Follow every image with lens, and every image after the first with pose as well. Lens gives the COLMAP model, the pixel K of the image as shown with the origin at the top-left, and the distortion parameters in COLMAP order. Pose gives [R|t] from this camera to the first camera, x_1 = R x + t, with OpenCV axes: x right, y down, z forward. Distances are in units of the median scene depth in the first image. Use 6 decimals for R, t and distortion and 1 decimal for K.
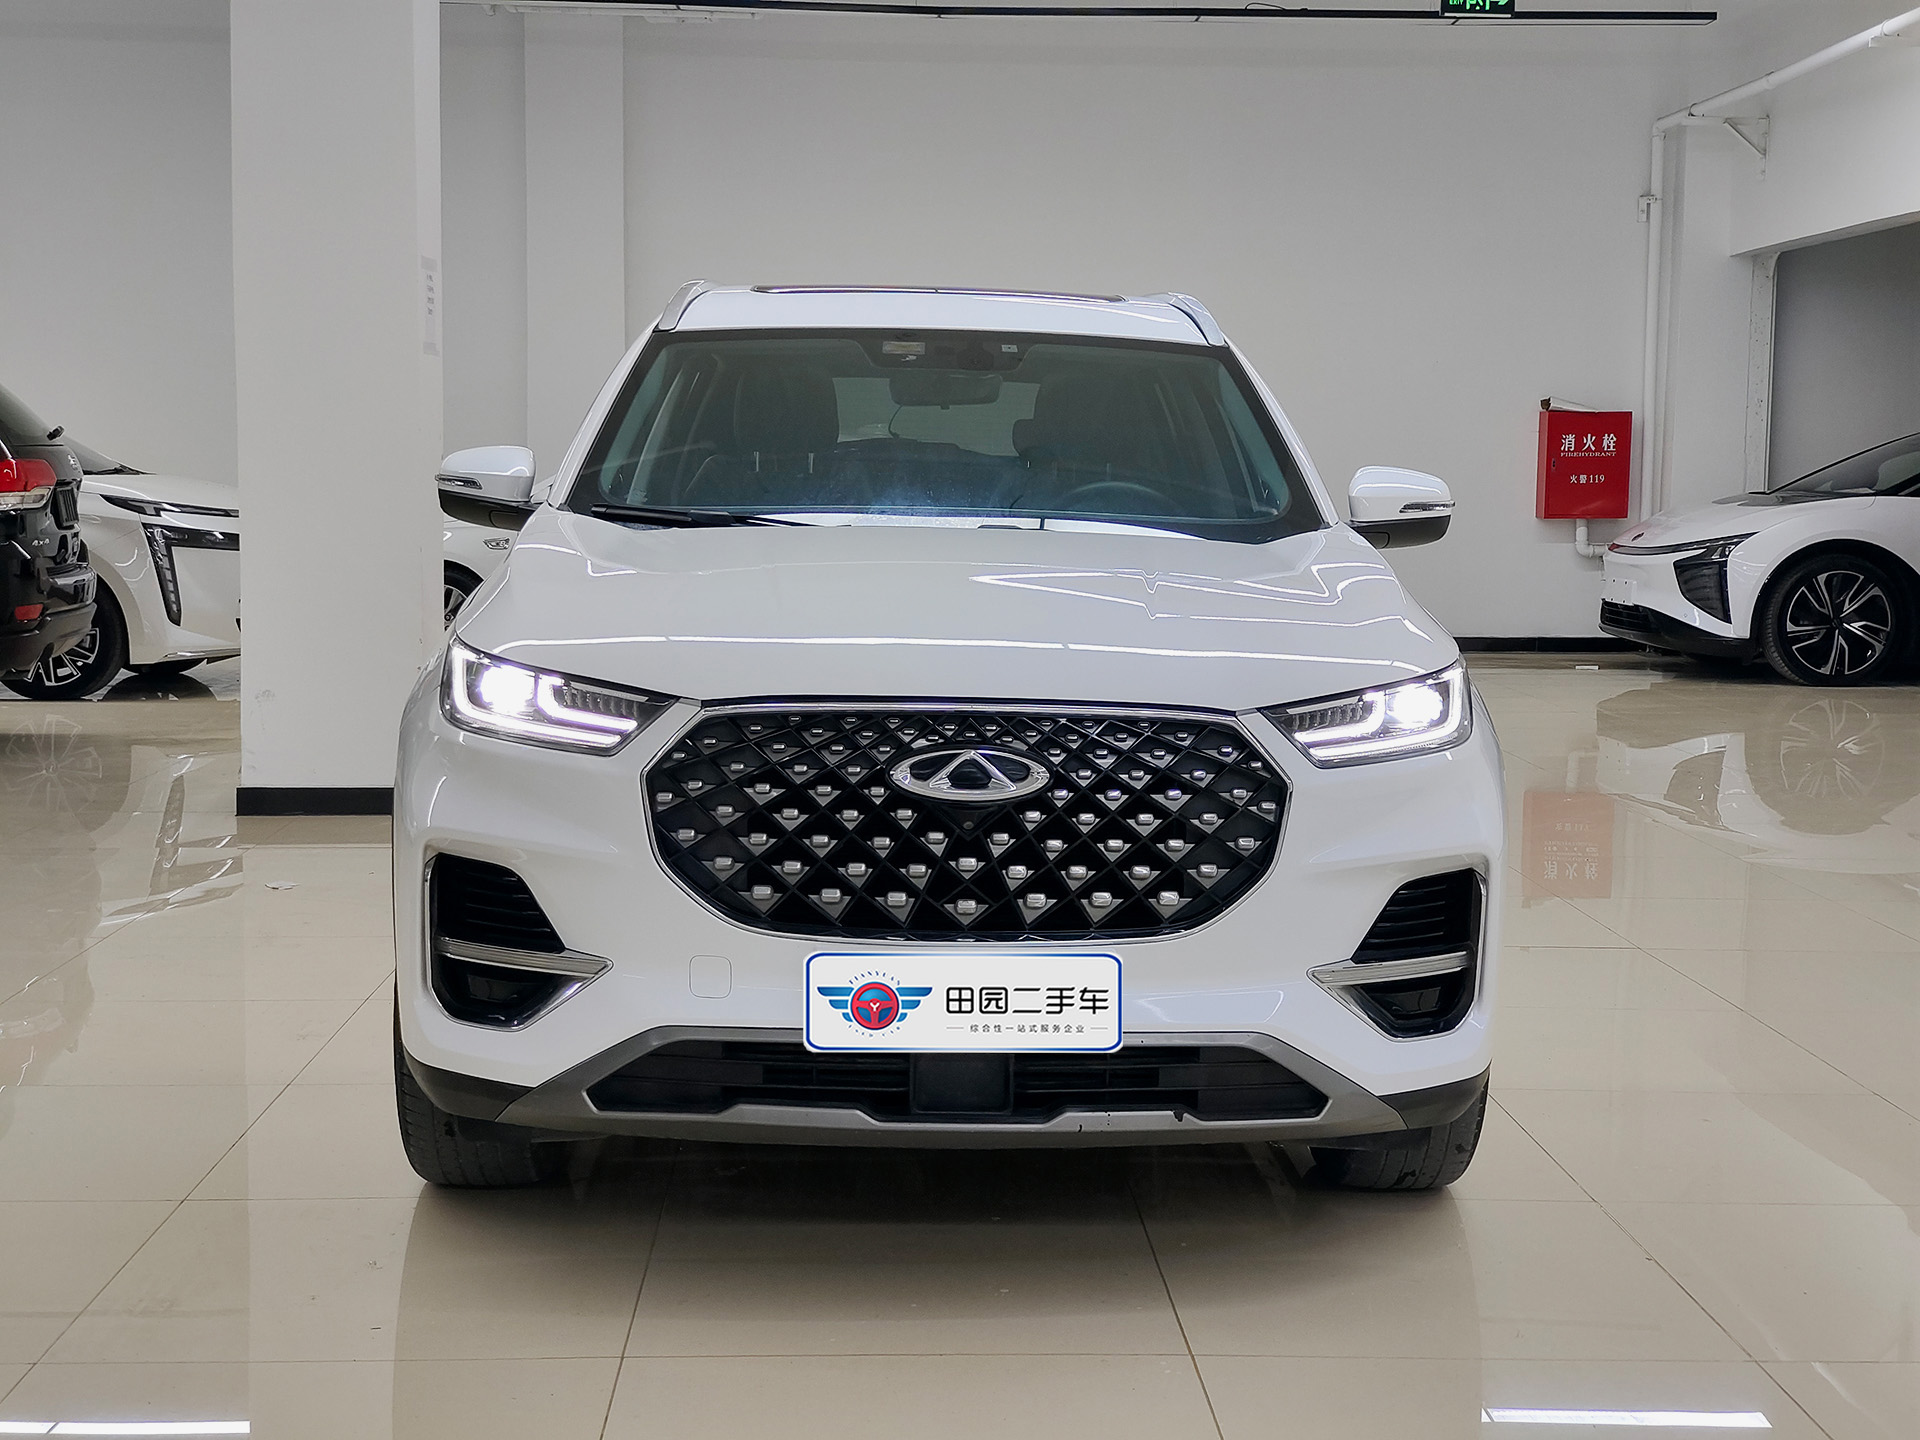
lens RADIAL K [[2650.3, 0, 960.6], [0, 2650.3, 721.3], [0, 0, 1]] dist [0.108817, 0.000000]
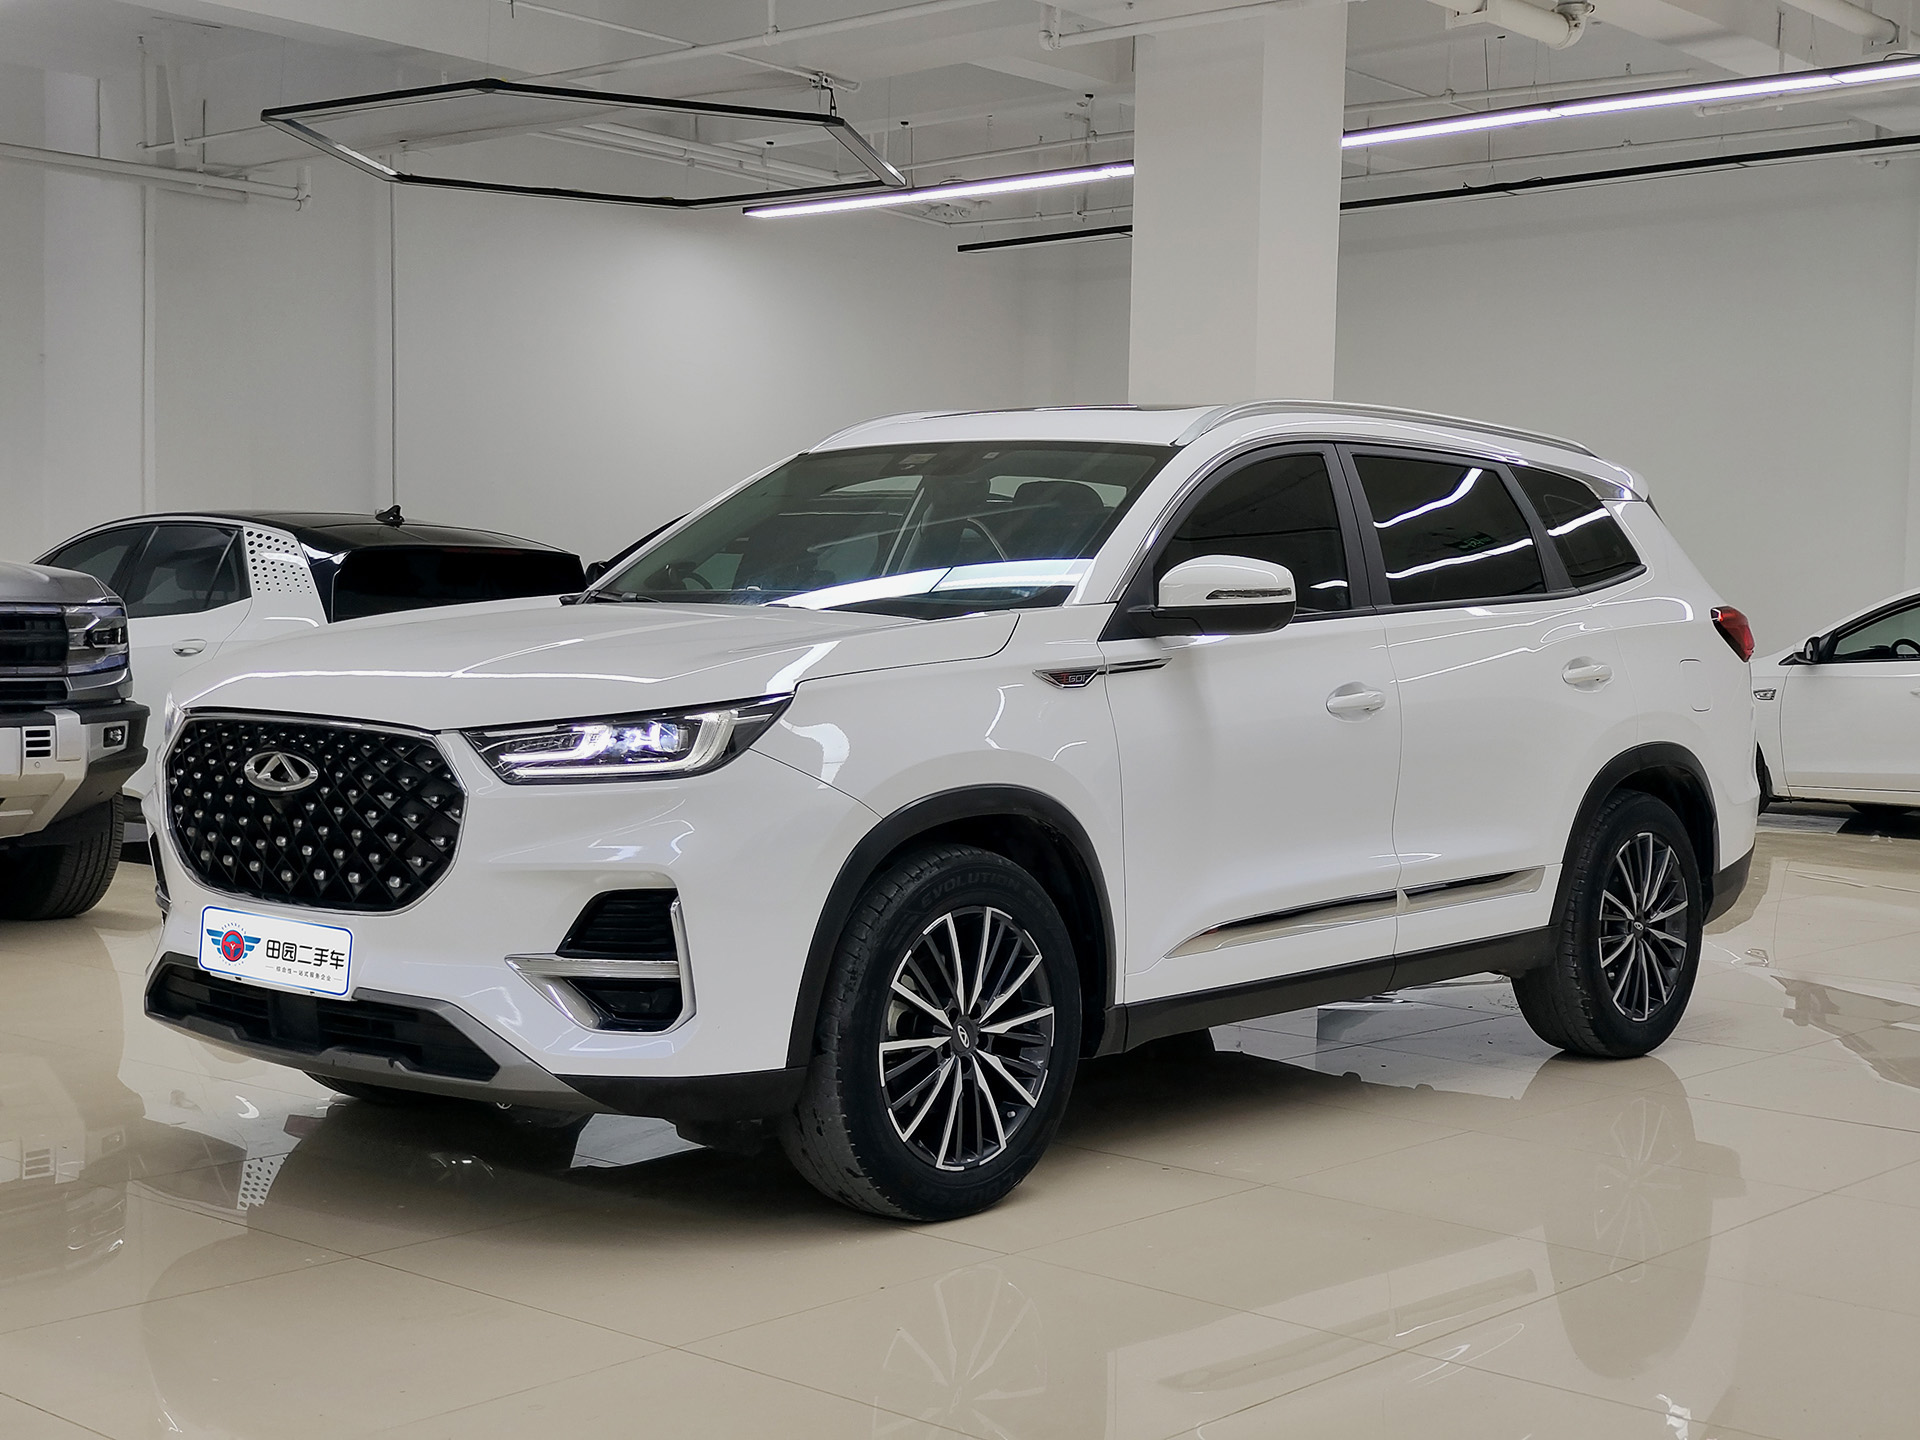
lens RADIAL K [[2650.3, 0, 963.4], [0, 2650.3, 724.2], [0, 0, 1]] dist [0.108817, 0.000000]
pose [[0.721695, 0.028153, -0.691639, 1.118630], [-0.078238, 0.996087, -0.041093, 0.024639], [0.687776, 0.083769, 0.721074, 0.294539]]
